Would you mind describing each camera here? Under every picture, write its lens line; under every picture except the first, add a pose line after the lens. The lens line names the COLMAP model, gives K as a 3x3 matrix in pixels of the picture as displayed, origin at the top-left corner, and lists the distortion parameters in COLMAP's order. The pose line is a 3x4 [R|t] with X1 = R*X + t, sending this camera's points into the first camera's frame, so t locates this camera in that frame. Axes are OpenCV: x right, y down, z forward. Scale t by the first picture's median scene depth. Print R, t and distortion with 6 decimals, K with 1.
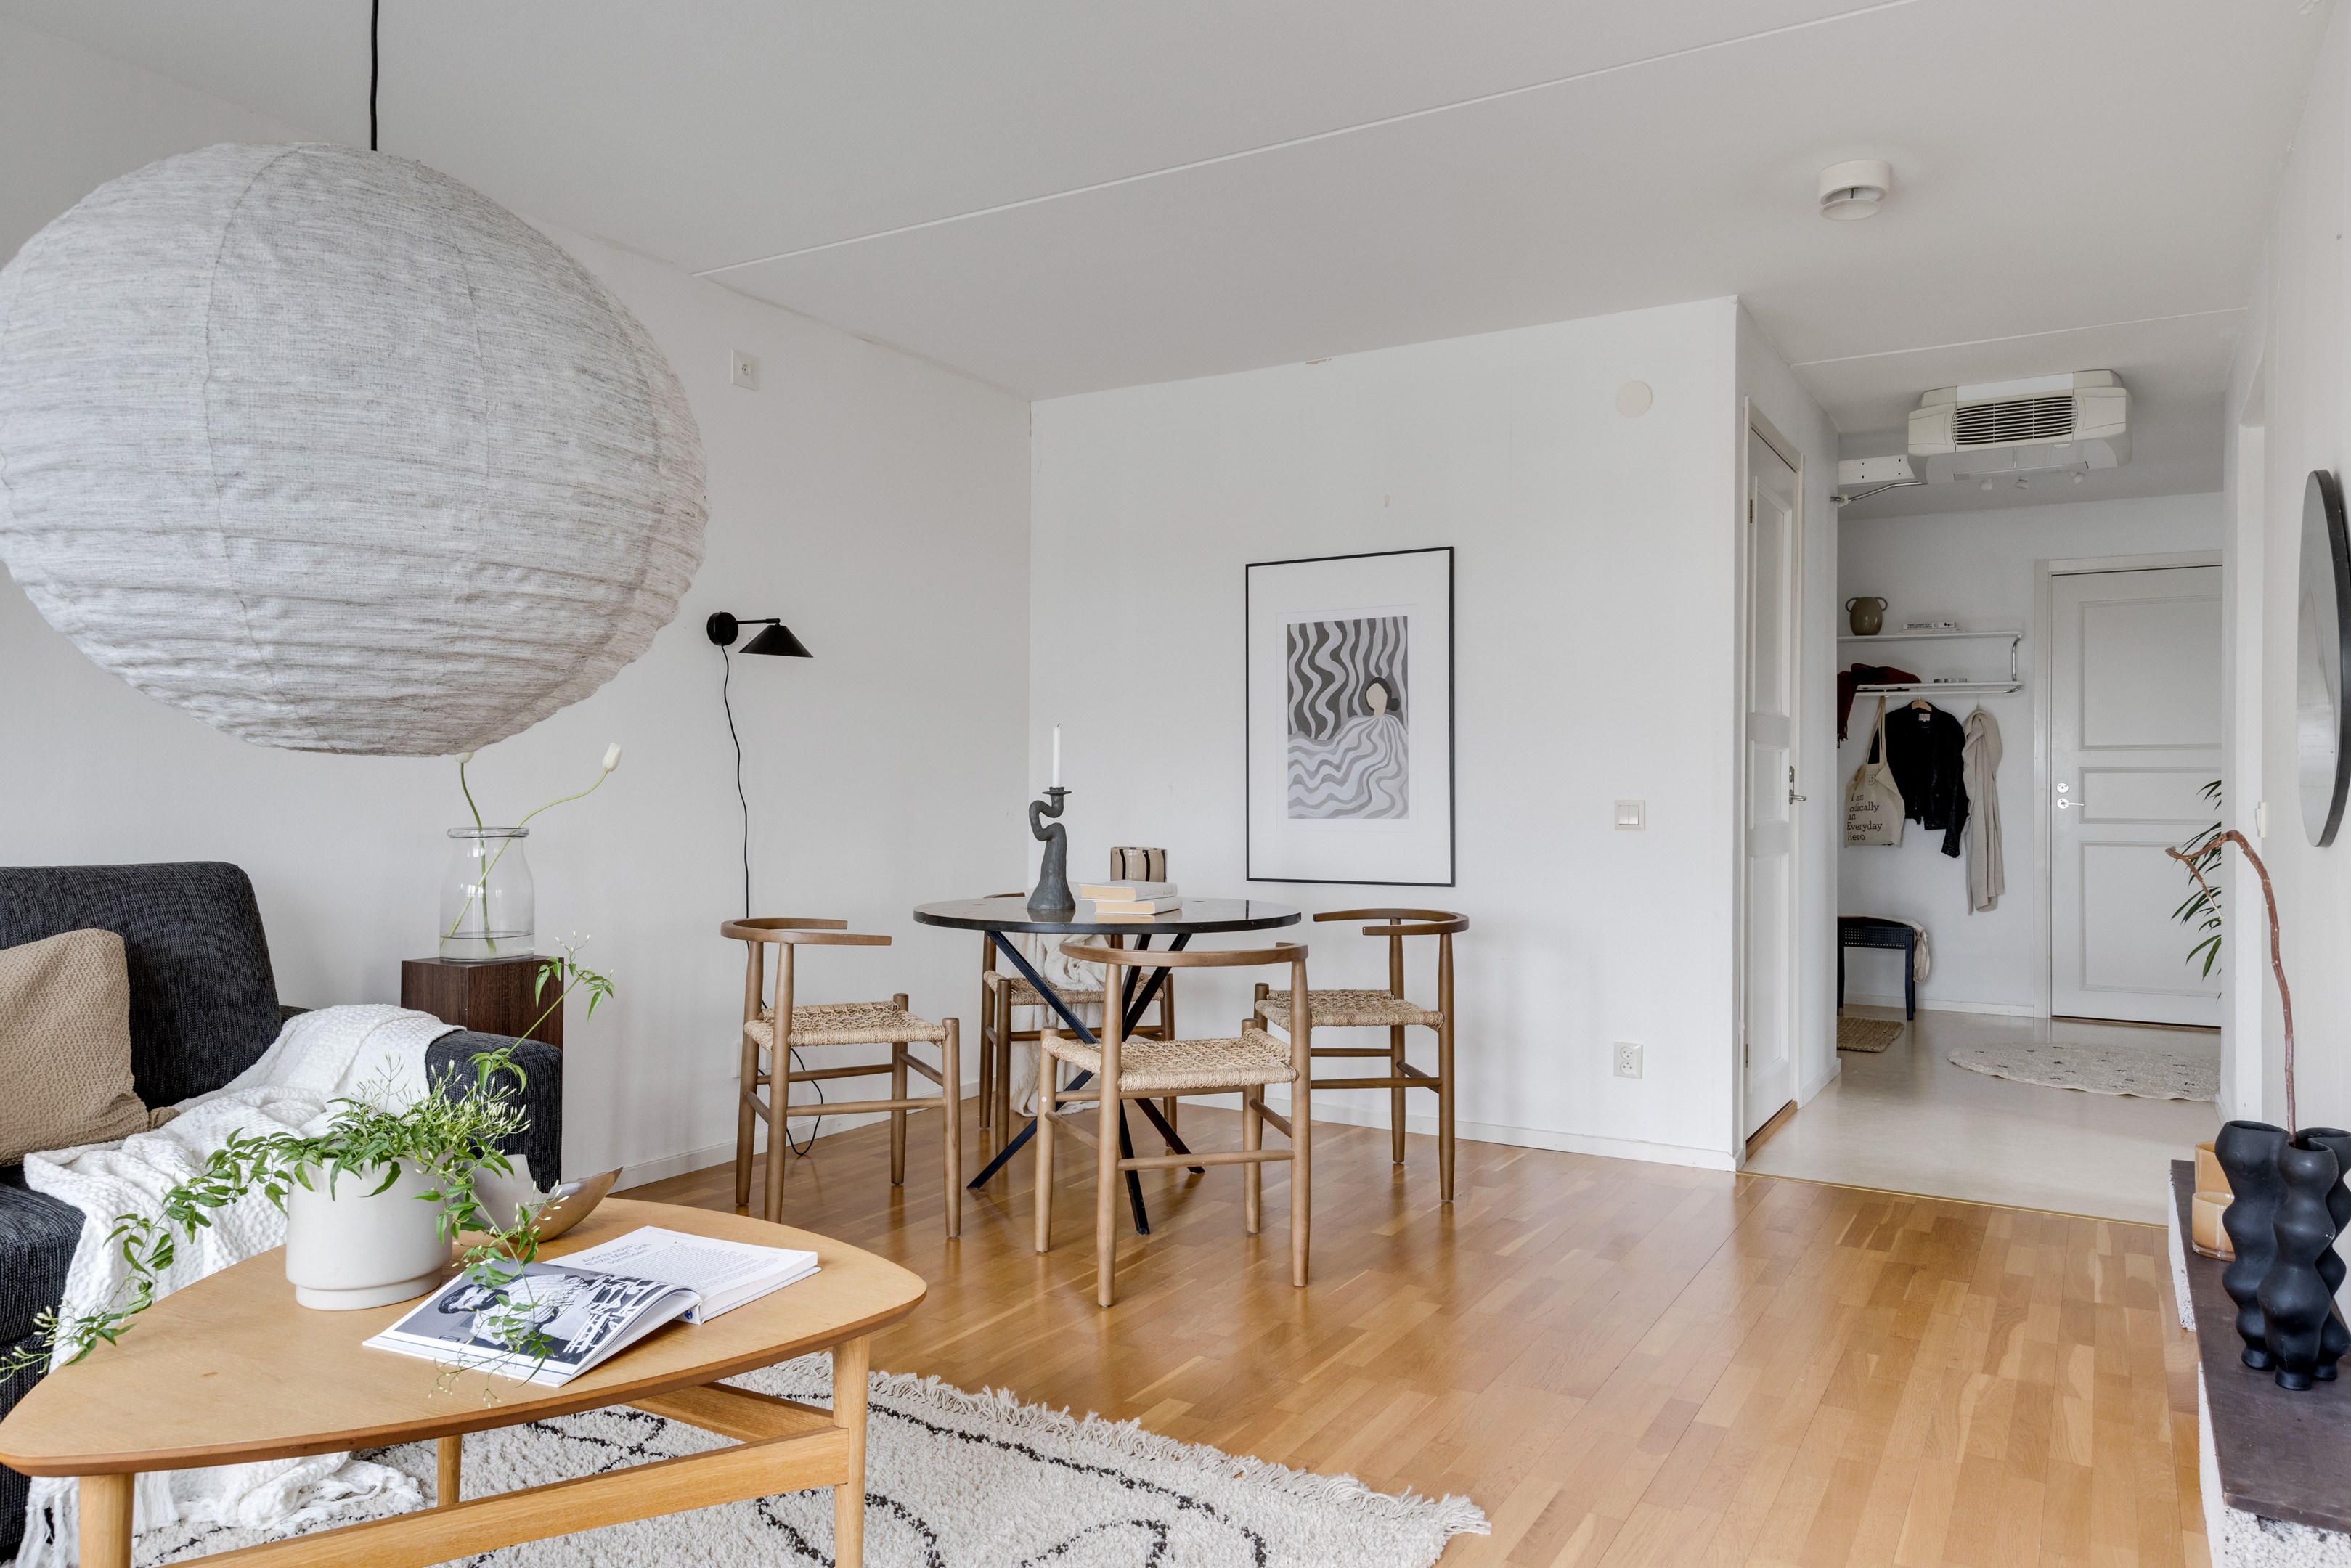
lens RADIAL K [[1598.8, 0, 1130.1], [0, 1598.8, 777.7], [0, 0, 1]] dist [0.042551, 0.003913]
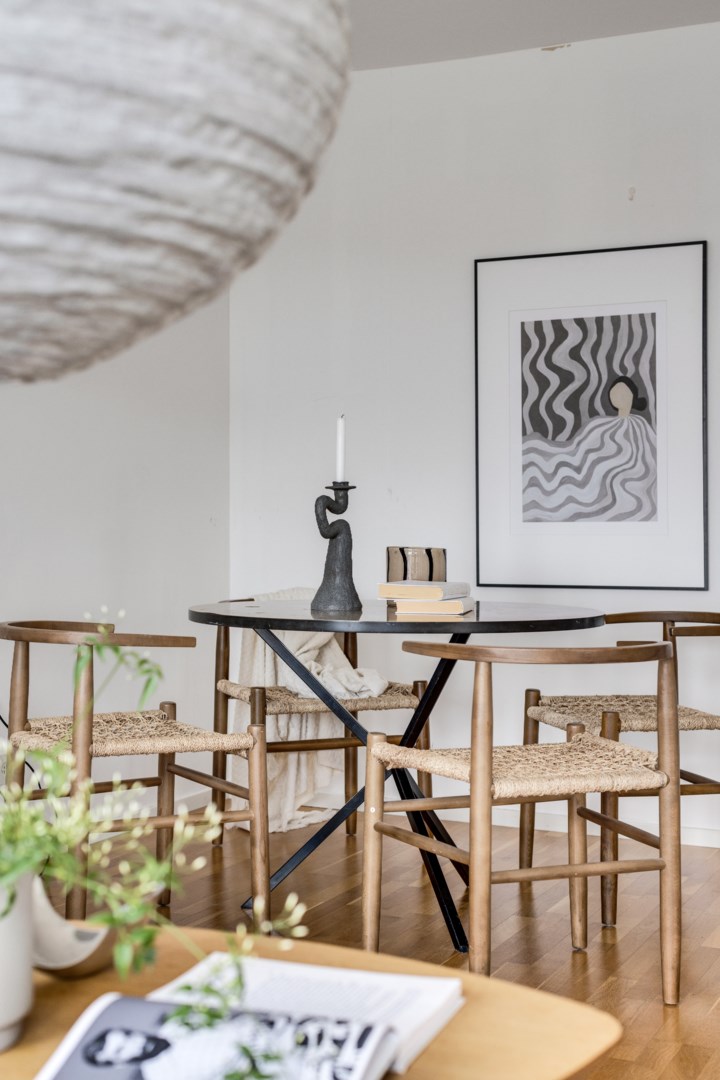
lens RADIAL K [[1554.3, 0, 298.2], [0, 1554.3, 539.0], [0, 0, 1]] dist [0.086175, 0.000000]
pose [[0.994315, 0.002508, 0.106450, -0.211627], [-0.004608, 0.999800, 0.019486, 0.027695], [-0.106380, -0.019866, 0.994127, 0.113453]]
